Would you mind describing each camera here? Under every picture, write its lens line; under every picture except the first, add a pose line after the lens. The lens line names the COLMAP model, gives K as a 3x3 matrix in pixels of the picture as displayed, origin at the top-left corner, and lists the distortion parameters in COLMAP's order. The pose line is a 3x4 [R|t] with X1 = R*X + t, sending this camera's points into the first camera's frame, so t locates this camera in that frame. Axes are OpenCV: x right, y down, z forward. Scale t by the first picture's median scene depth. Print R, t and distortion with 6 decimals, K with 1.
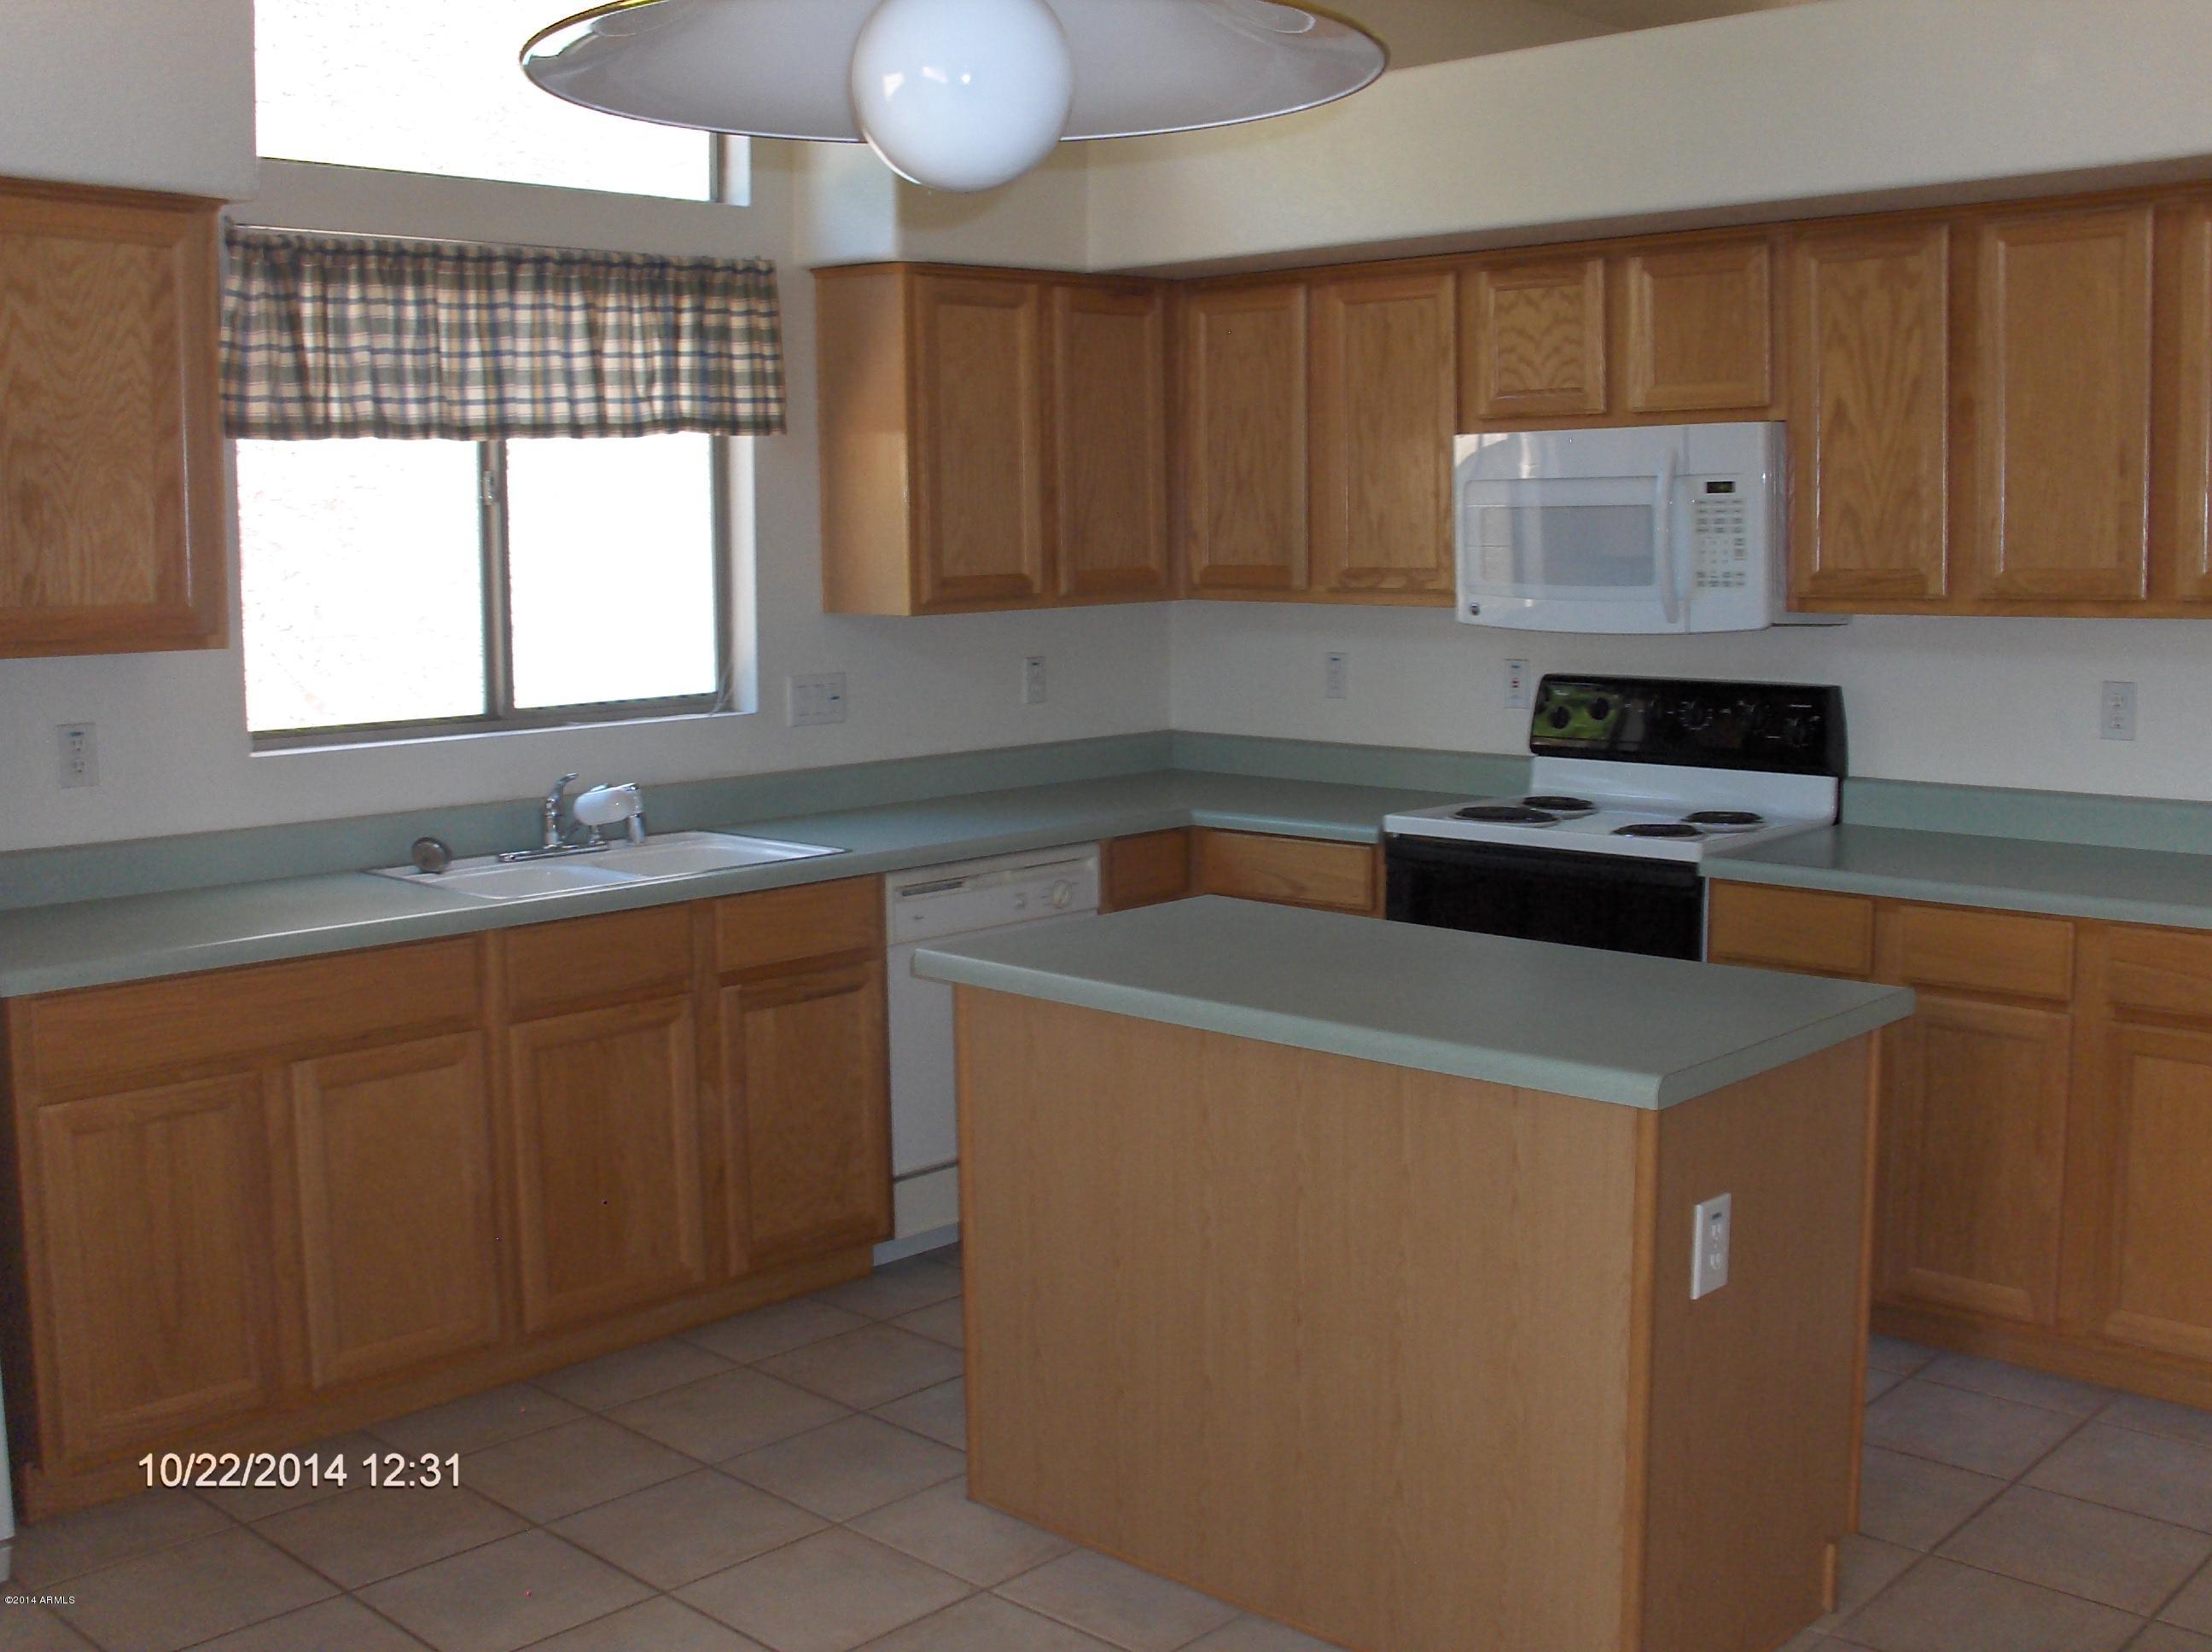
lens RADIAL K [[2341.5, 0, 1133.1], [0, 2341.5, 822.1], [0, 0, 1]] dist [-0.213614, 0.262368]
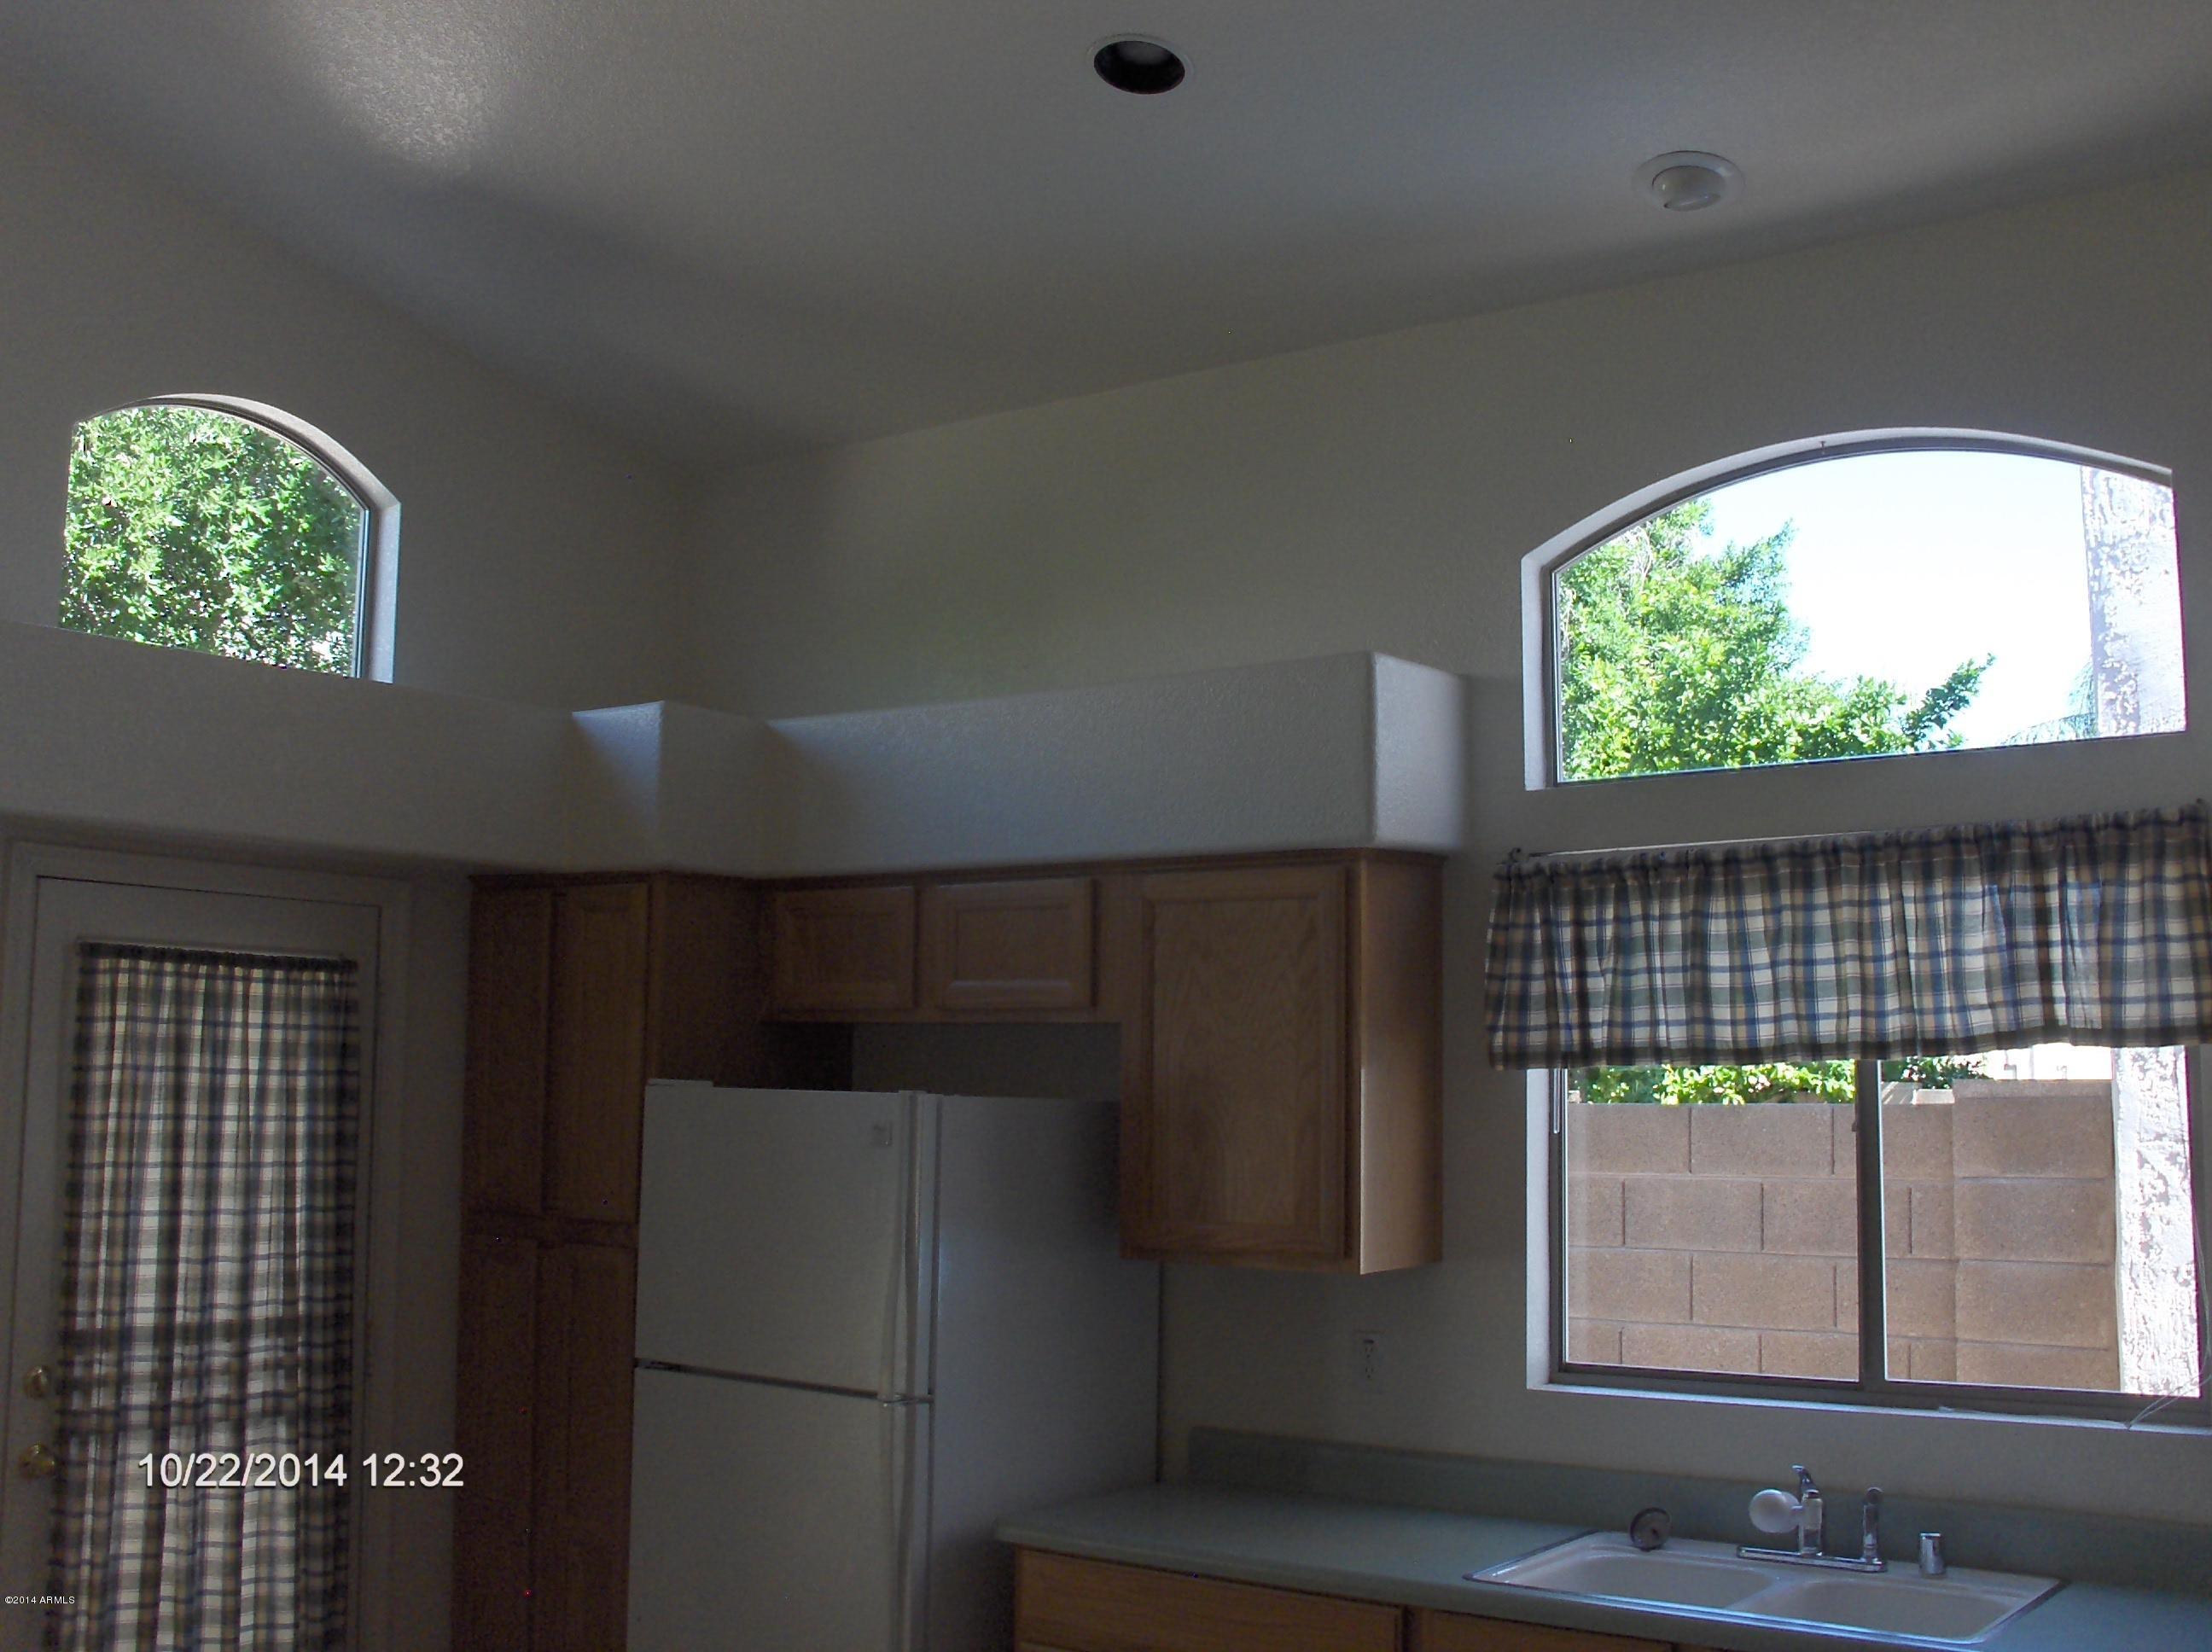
lens RADIAL K [[2341.5, 0, 1133.1], [0, 2341.5, 822.1], [0, 0, 1]] dist [-0.213614, 0.262368]
pose [[0.110323, -0.110023, -0.987787, 0.550682], [-0.133399, 0.983222, -0.124413, -0.111937], [0.984903, 0.145496, 0.093795, 0.646273]]
